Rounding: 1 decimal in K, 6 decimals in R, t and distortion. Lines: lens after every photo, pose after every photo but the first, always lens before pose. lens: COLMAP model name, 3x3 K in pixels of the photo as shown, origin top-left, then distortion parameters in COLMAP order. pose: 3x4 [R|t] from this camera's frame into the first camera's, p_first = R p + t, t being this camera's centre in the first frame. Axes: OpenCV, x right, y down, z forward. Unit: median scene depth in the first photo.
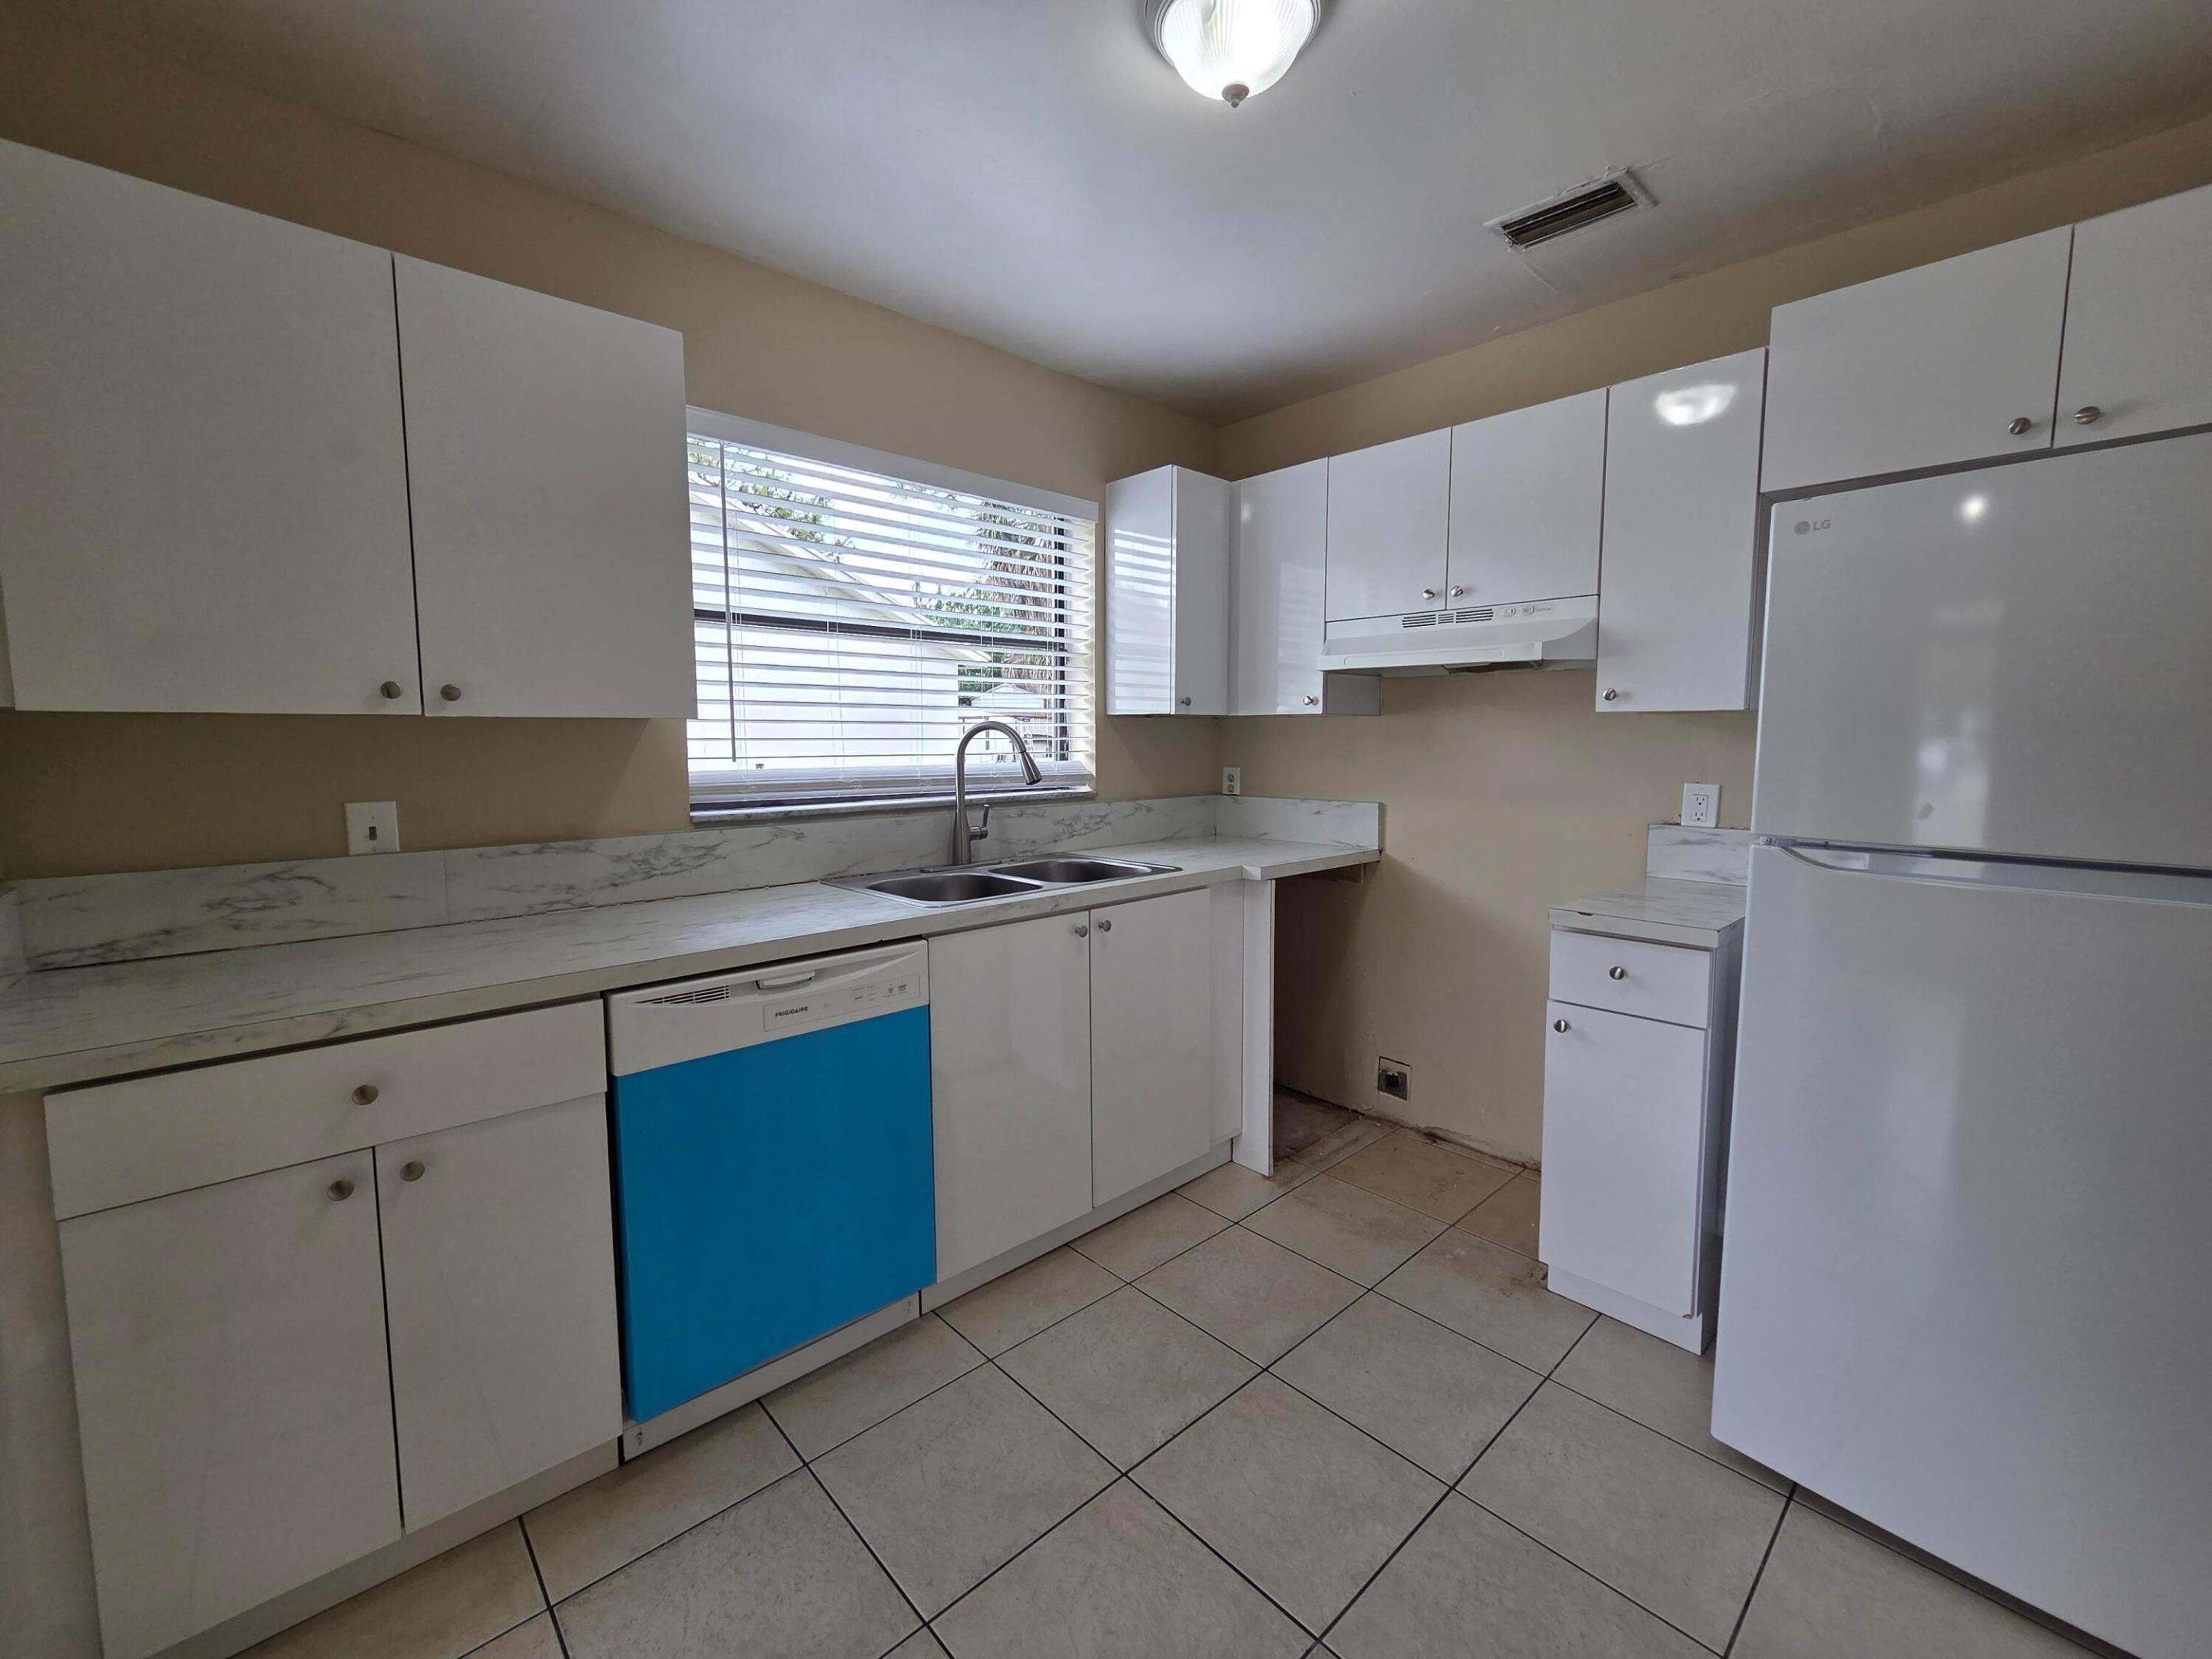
lens RADIAL K [[917.8, 0, 1100.8], [0, 917.8, 821.5], [0, 0, 1]] dist [-0.000791, -0.001110]
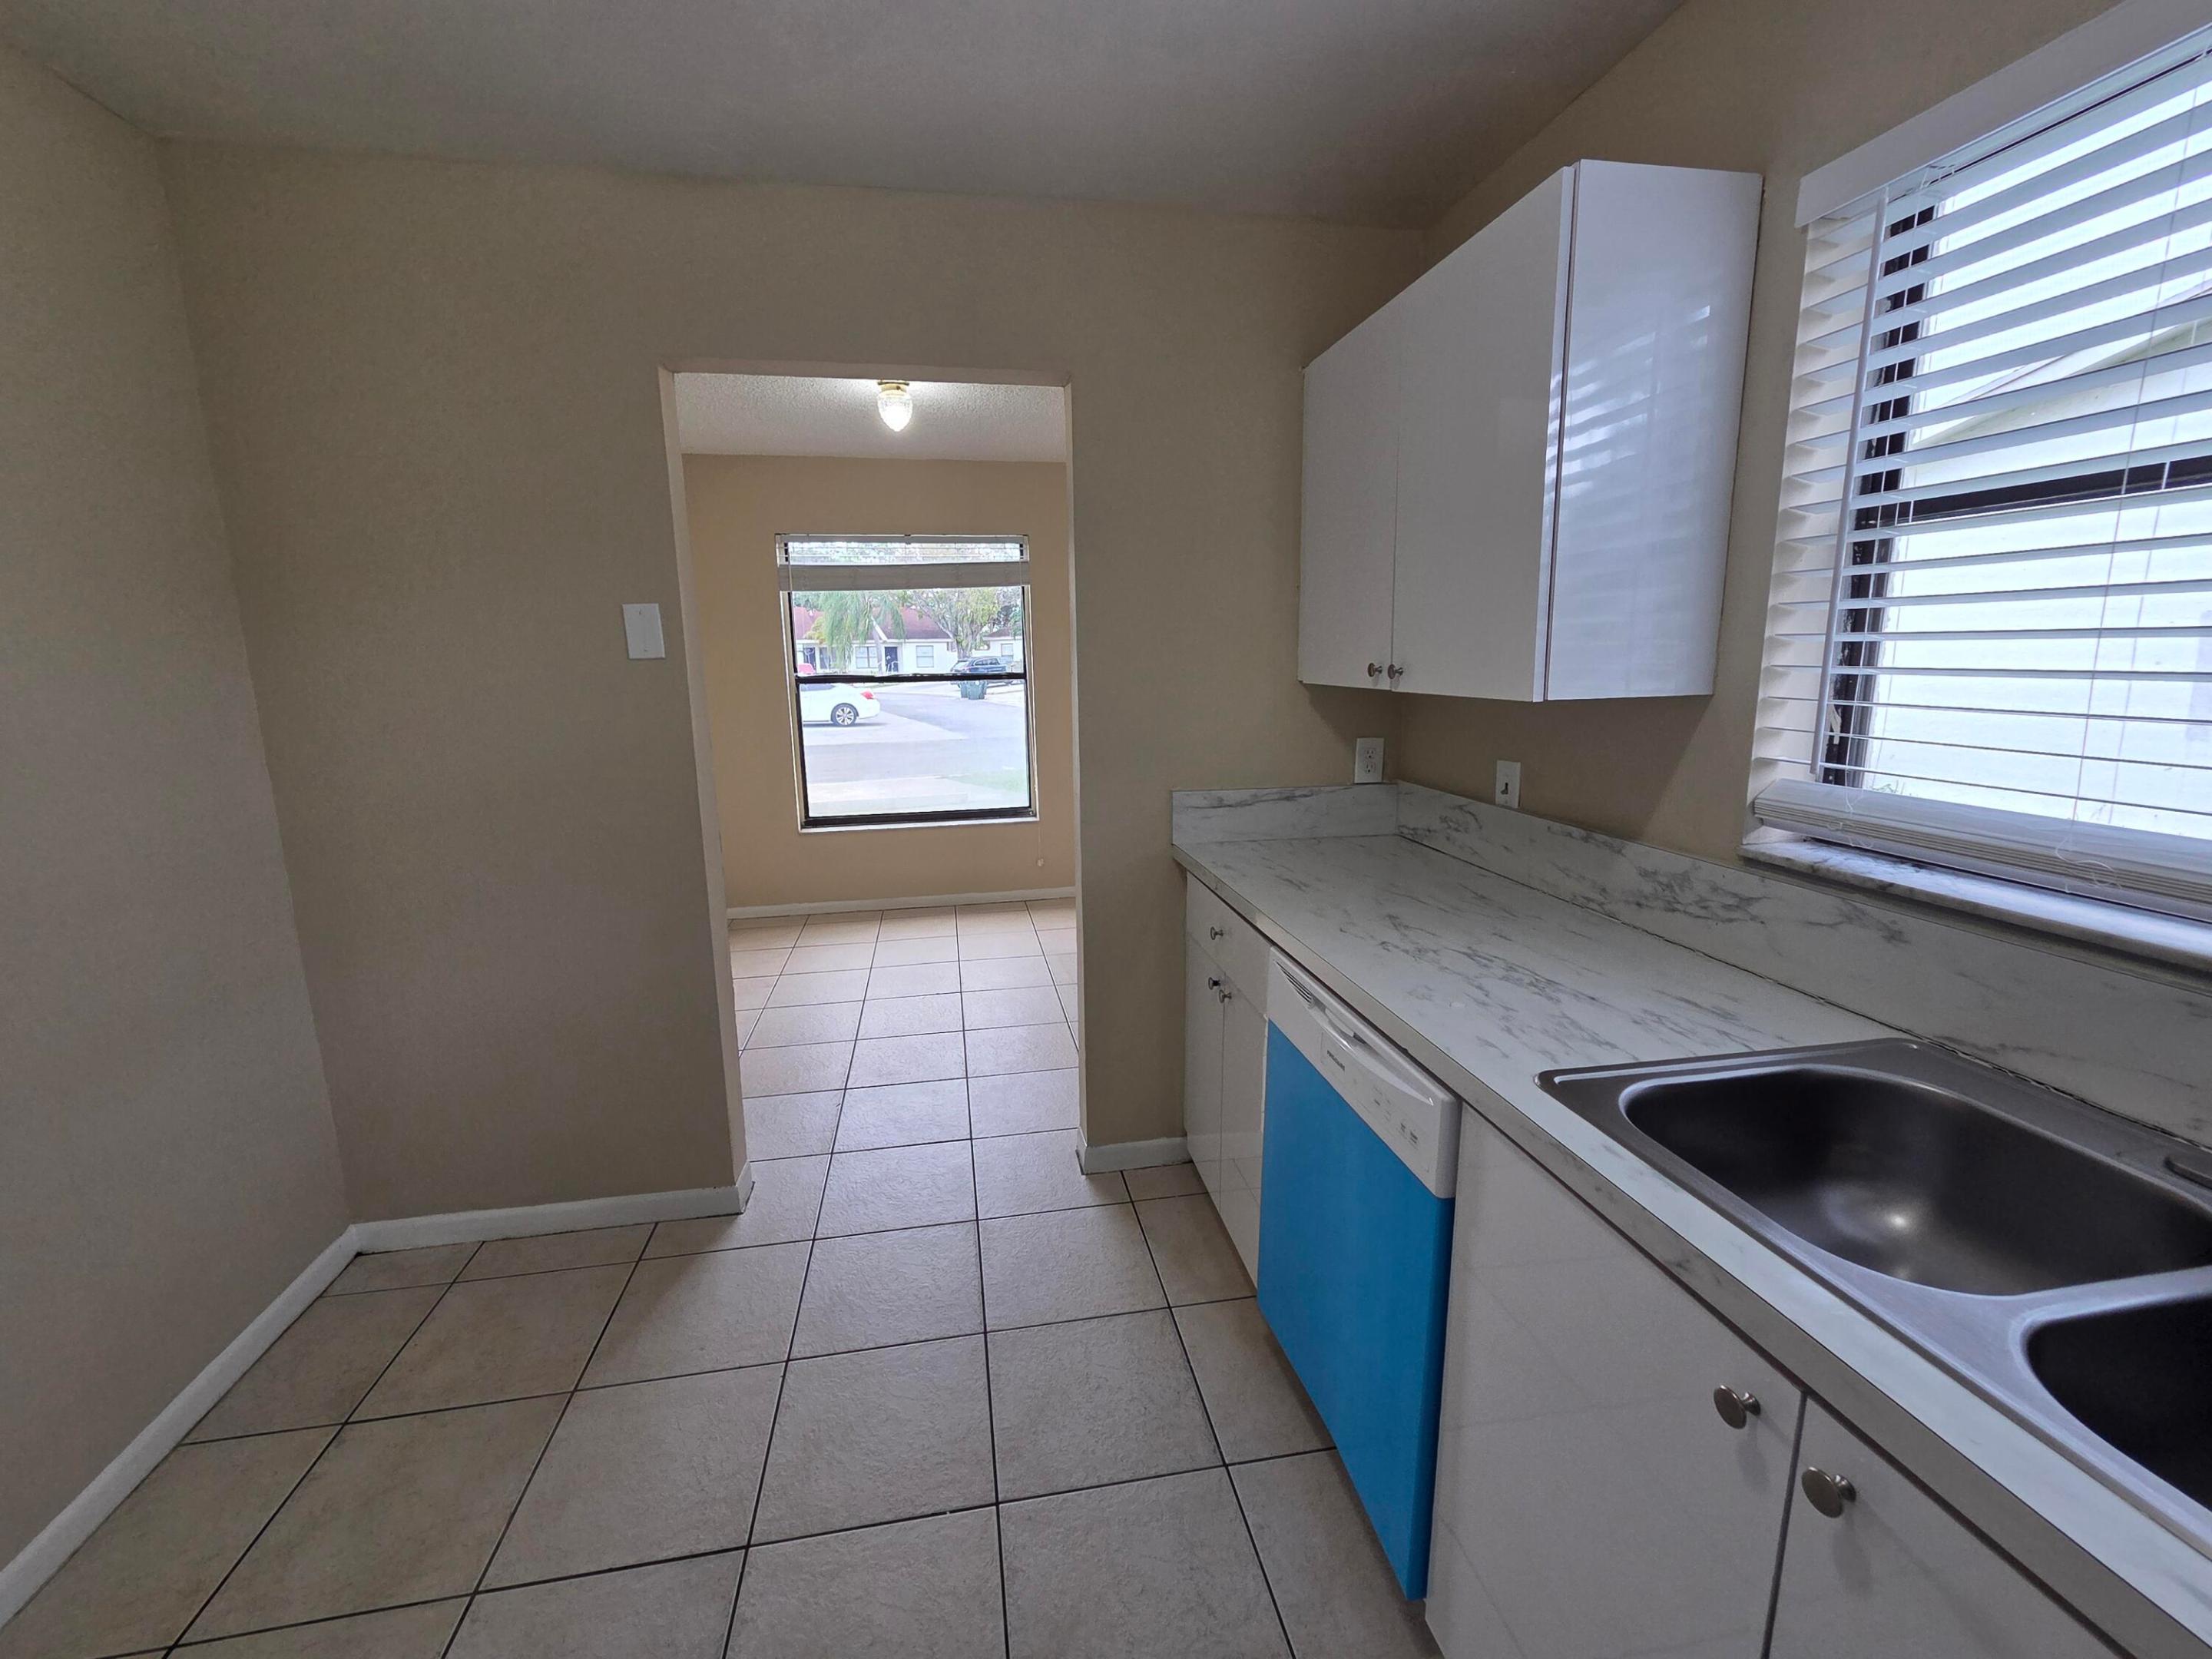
lens RADIAL K [[917.8, 0, 1100.8], [0, 917.8, 821.5], [0, 0, 1]] dist [-0.000791, -0.001110]
pose [[-0.540545, 0.158758, -0.826201, 0.381393], [-0.069232, 0.970310, 0.231745, -0.159122], [0.838462, 0.182468, -0.513505, 1.058536]]
